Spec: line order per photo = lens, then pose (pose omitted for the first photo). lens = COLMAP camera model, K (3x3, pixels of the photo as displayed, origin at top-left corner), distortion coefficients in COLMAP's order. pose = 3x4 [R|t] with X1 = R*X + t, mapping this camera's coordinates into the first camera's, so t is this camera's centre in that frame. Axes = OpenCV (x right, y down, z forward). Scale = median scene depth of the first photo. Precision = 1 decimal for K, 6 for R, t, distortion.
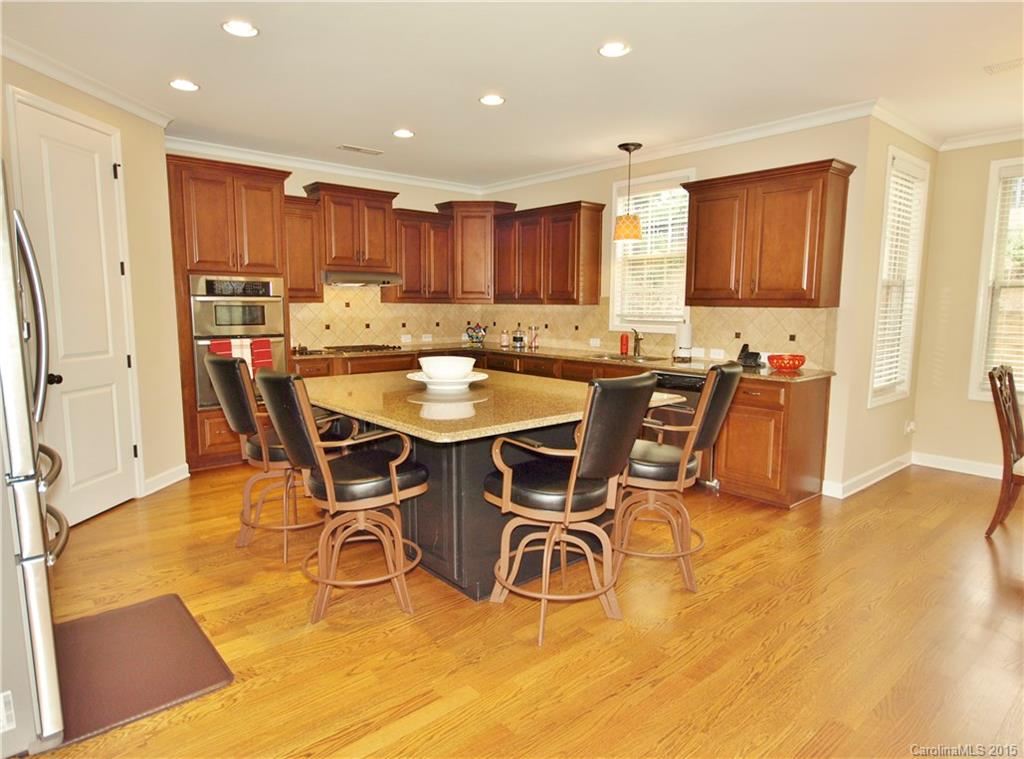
lens RADIAL K [[610.8, 0, 511.6], [0, 610.8, 379.0], [0, 0, 1]] dist [-0.005813, -0.001254]
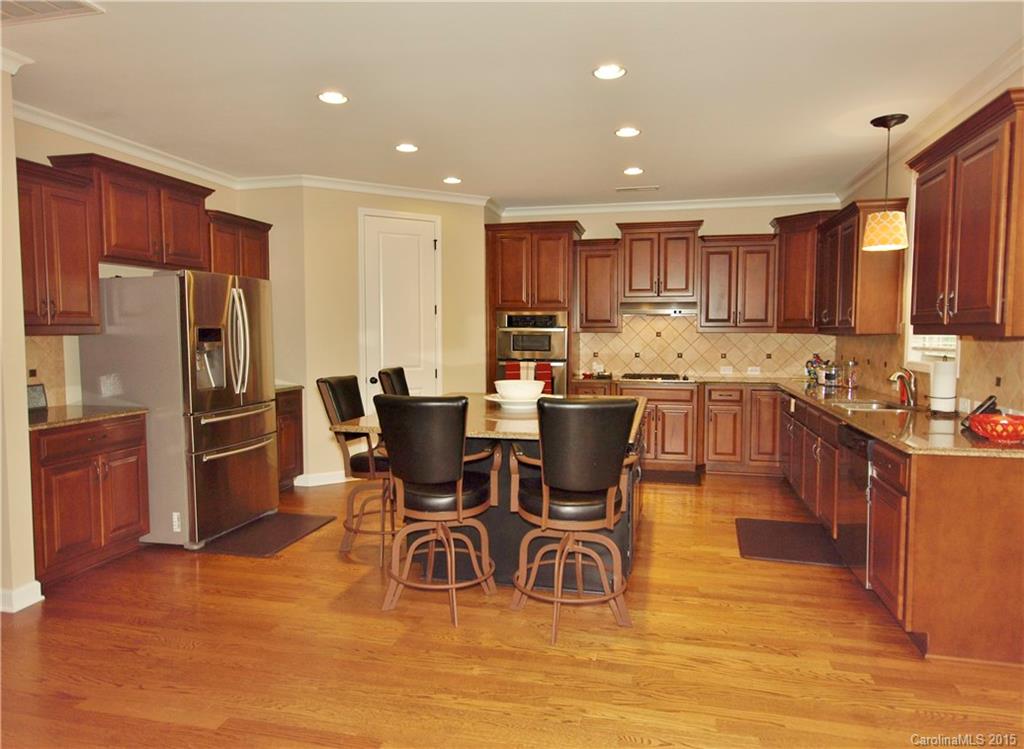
lens RADIAL K [[656.1, 0, 512.3], [0, 656.1, 374.8], [0, 0, 1]] dist [0.002882, 0.000494]
pose [[0.584333, 0.047078, -0.810147, 0.615235], [-0.099291, 0.994963, -0.013797, -0.018617], [0.805417, 0.088502, 0.586064, 0.203834]]
